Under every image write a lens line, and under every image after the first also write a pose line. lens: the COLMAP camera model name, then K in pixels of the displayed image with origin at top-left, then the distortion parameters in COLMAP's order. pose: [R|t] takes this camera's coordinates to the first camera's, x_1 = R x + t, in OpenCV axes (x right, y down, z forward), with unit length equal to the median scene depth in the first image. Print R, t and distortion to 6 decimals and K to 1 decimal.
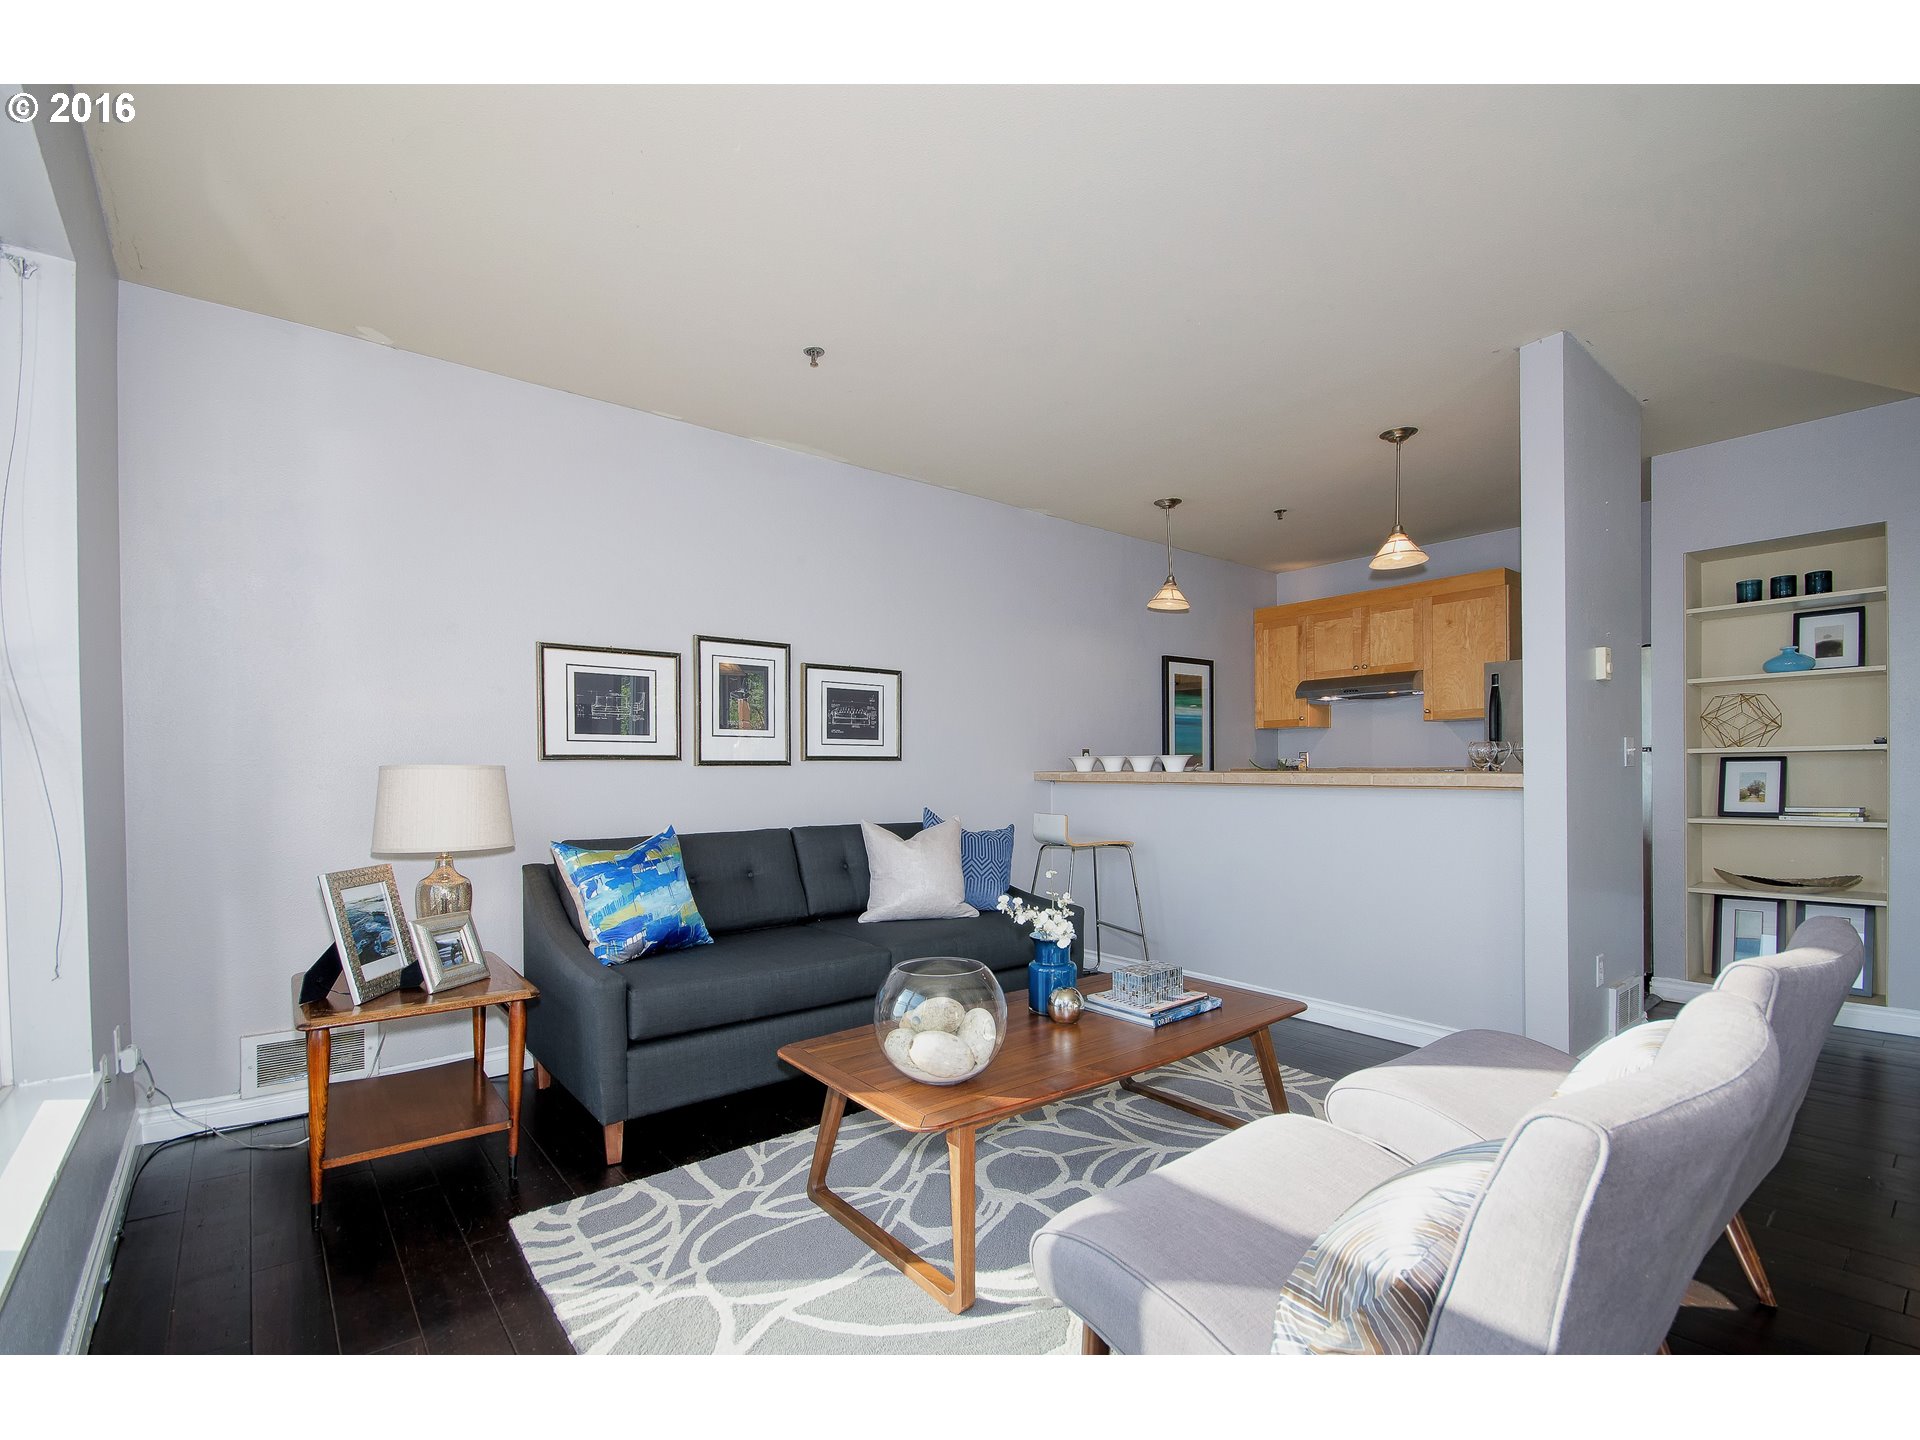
lens RADIAL K [[832.1, 0, 956.7], [0, 832.1, 753.7], [0, 0, 1]] dist [0.011175, 0.000017]
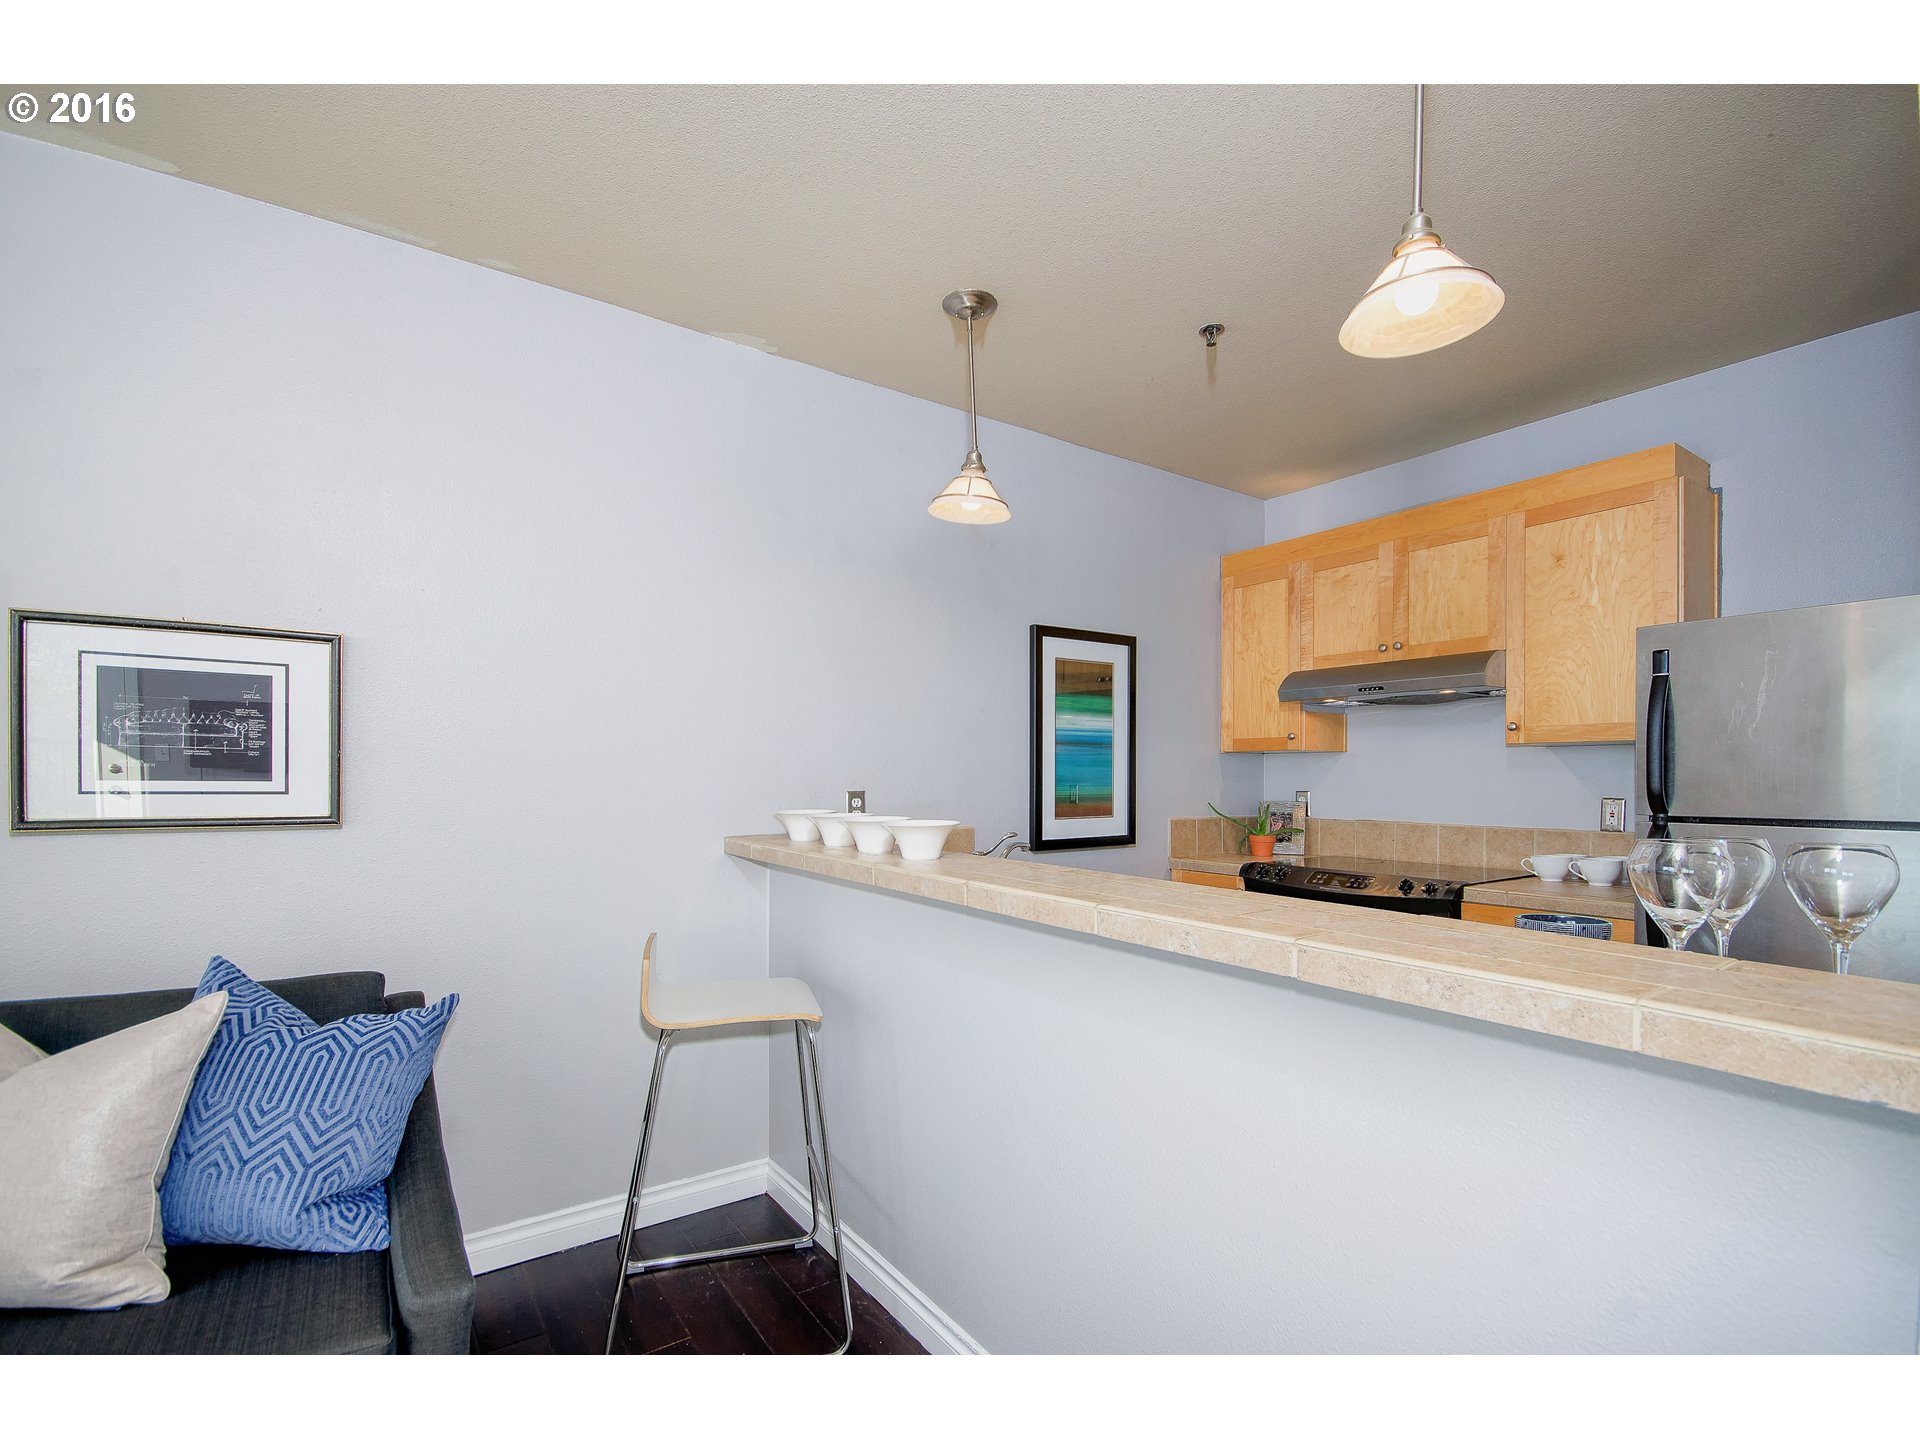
lens RADIAL K [[867.8, 0, 941.4], [0, 867.8, 772.2], [0, 0, 1]] dist [0.003083, 0.000127]
pose [[0.996708, 0.009939, -0.080466, 0.232558], [-0.009371, 0.999928, 0.007433, -0.020846], [0.080534, -0.006654, 0.996730, 0.396343]]
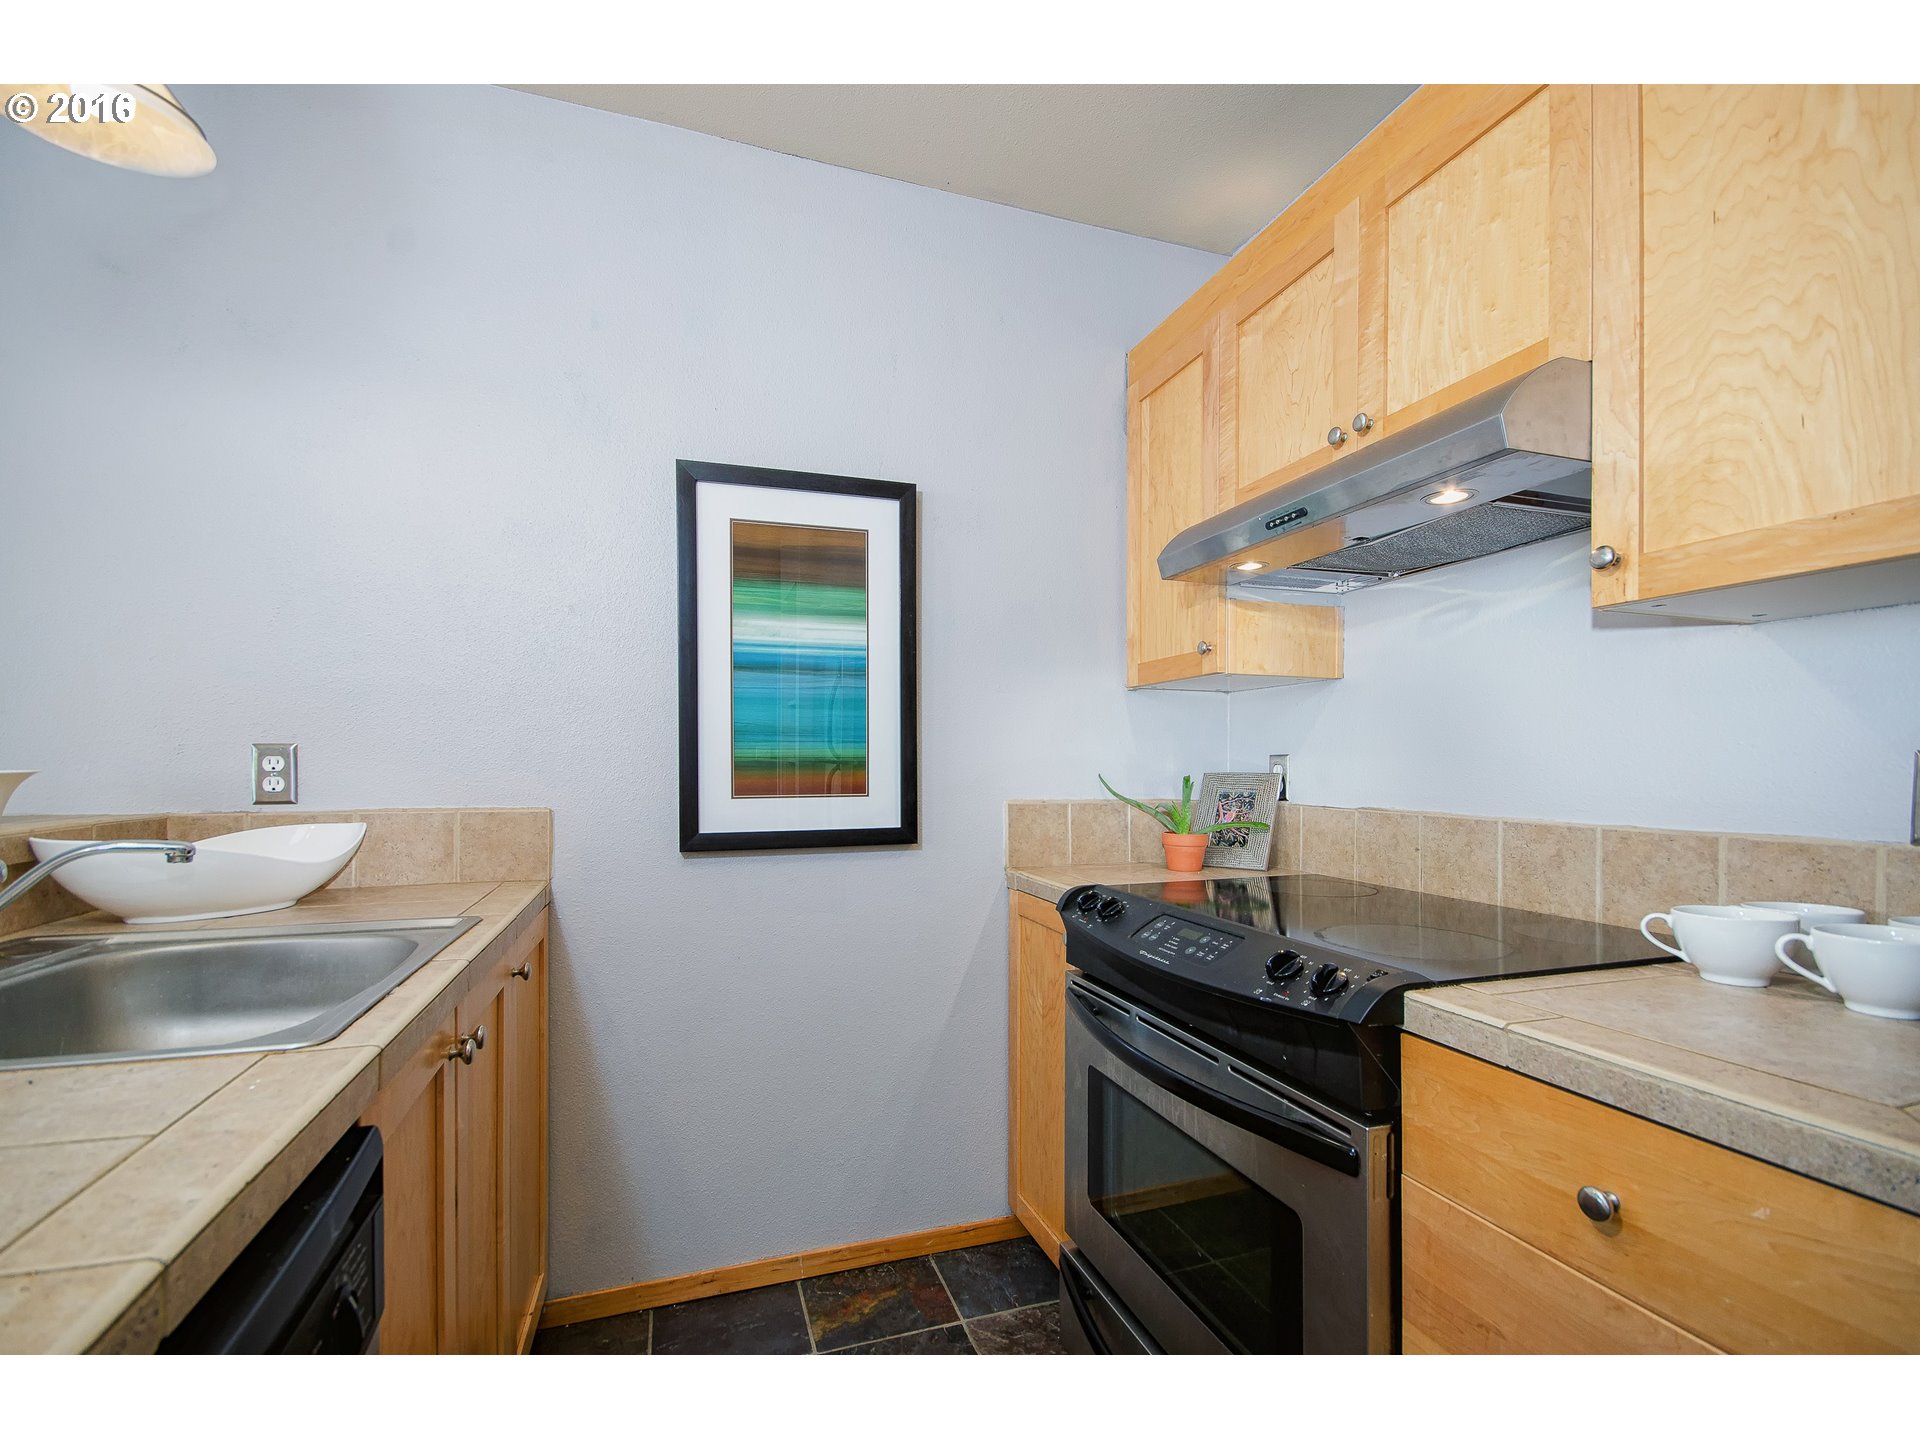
lens RADIAL K [[820.4, 0, 959.4], [0, 820.4, 767.8], [0, 0, 1]] dist [-0.000271, -0.000449]
pose [[0.938766, 0.012352, -0.344334, 0.463091], [-0.005494, 0.999767, 0.020886, -0.004014], [0.344511, -0.017716, 0.938615, 0.725919]]
